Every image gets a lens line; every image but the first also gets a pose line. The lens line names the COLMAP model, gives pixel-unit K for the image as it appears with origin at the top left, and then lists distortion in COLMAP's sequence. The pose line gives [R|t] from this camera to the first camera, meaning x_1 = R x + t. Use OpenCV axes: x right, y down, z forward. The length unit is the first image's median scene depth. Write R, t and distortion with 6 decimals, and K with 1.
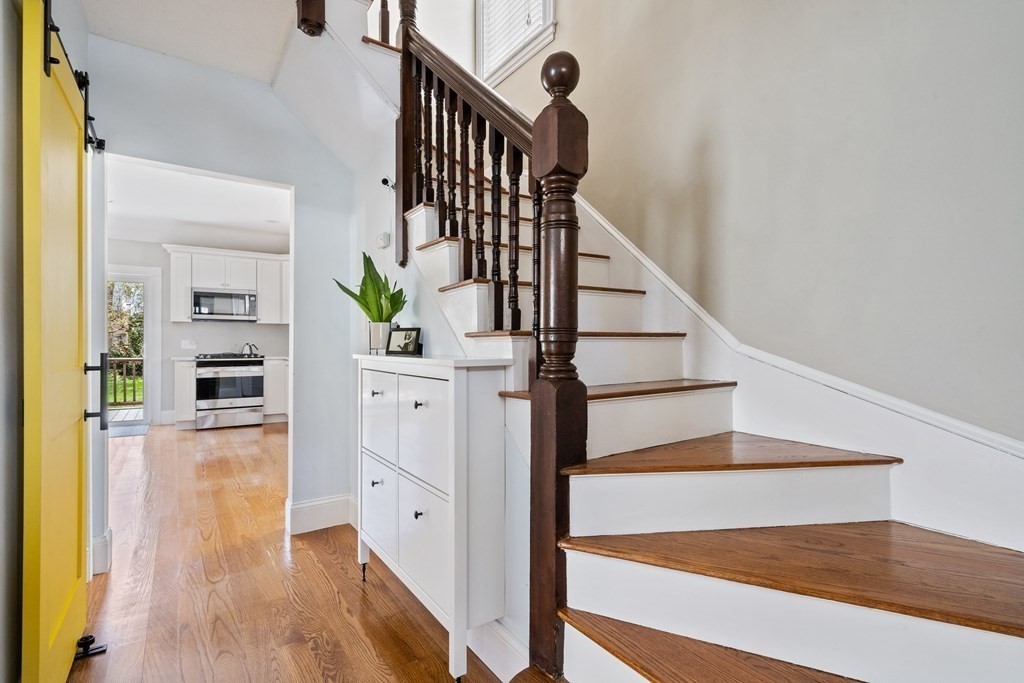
lens RADIAL K [[486.7, 0, 512.0], [0, 486.7, 341.5], [0, 0, 1]] dist [-0.000327, 0.000028]
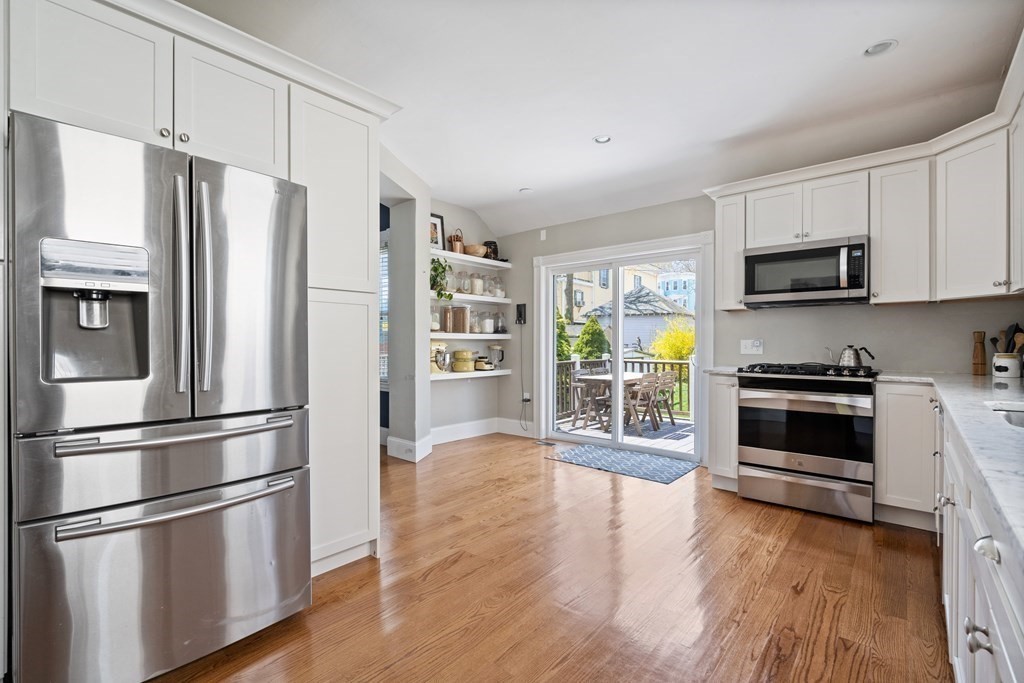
lens RADIAL K [[468.0, 0, 507.8], [0, 468.0, 344.0], [0, 0, 1]] dist [-0.000741, 0.000204]
pose [[0.253840, 0.001652, -0.967245, -0.177695], [-0.000555, 0.999999, 0.001563, 0.001795], [0.967246, 0.000140, 0.253840, 0.564382]]
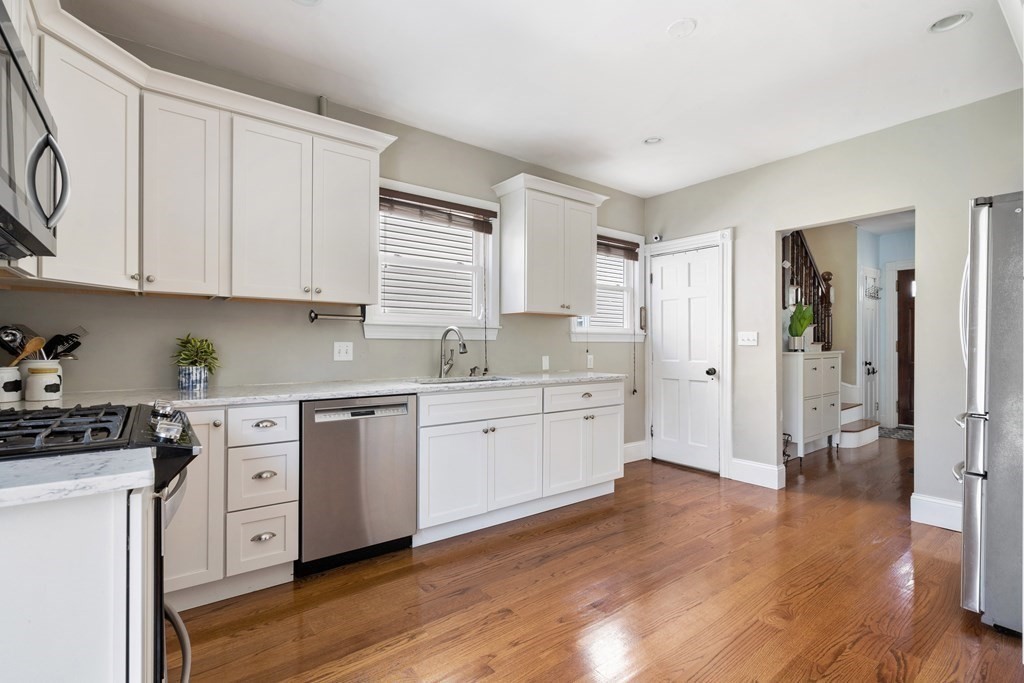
lens RADIAL K [[468.0, 0, 507.8], [0, 468.0, 344.0], [0, 0, 1]] dist [-0.000741, 0.000204]
pose [[-0.045480, 0.000462, 0.998965, -0.776552], [-0.003292, 0.999994, -0.000612, -0.003037], [-0.998960, -0.003316, -0.045478, 0.825359]]
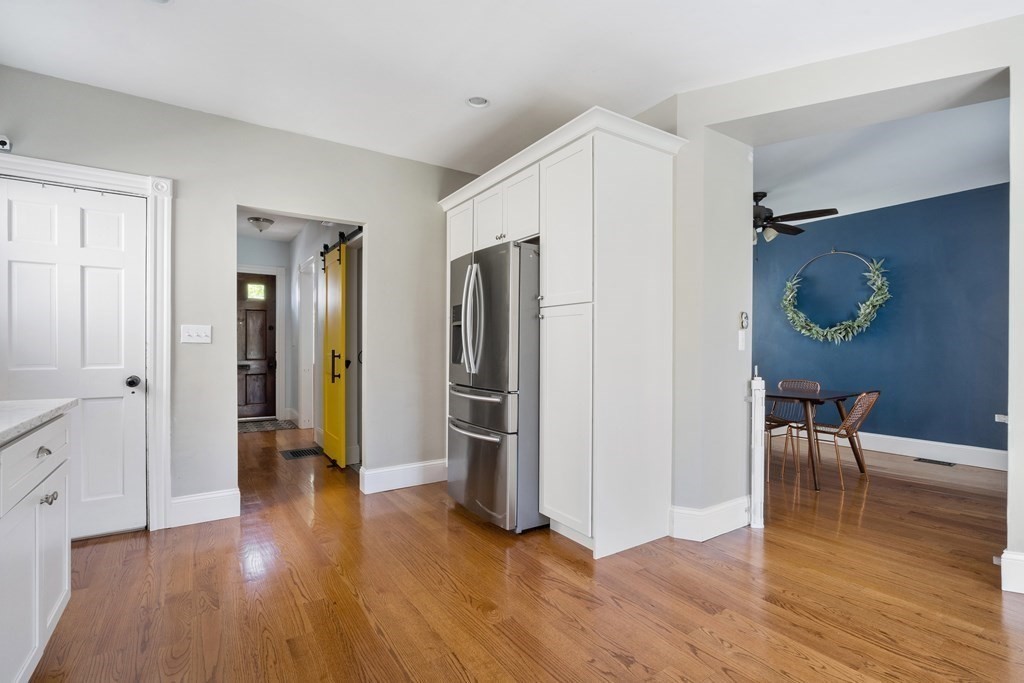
lens RADIAL K [[468.0, 0, 507.8], [0, 468.0, 344.0], [0, 0, 1]] dist [-0.000741, 0.000204]
pose [[-0.999759, -0.005532, 0.021241, -0.498805], [-0.005588, 0.999981, -0.002585, -0.001837], [-0.021227, -0.002703, -0.999771, 0.943425]]
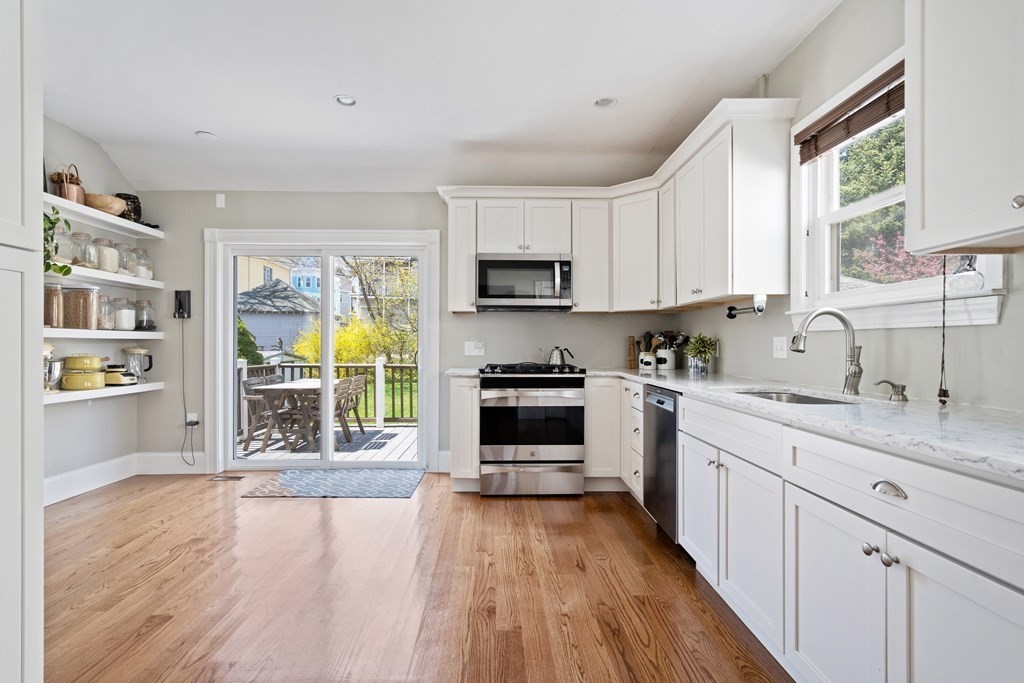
lens RADIAL K [[500.1, 0, 511.9], [0, 500.1, 345.0], [0, 0, 1]] dist [-0.000675, 0.000262]
pose [[0.840774, 0.000124, -0.541386, -0.277422], [-0.000373, 1.000000, -0.000350, 0.001958], [0.541386, 0.000496, 0.840774, 0.488770]]
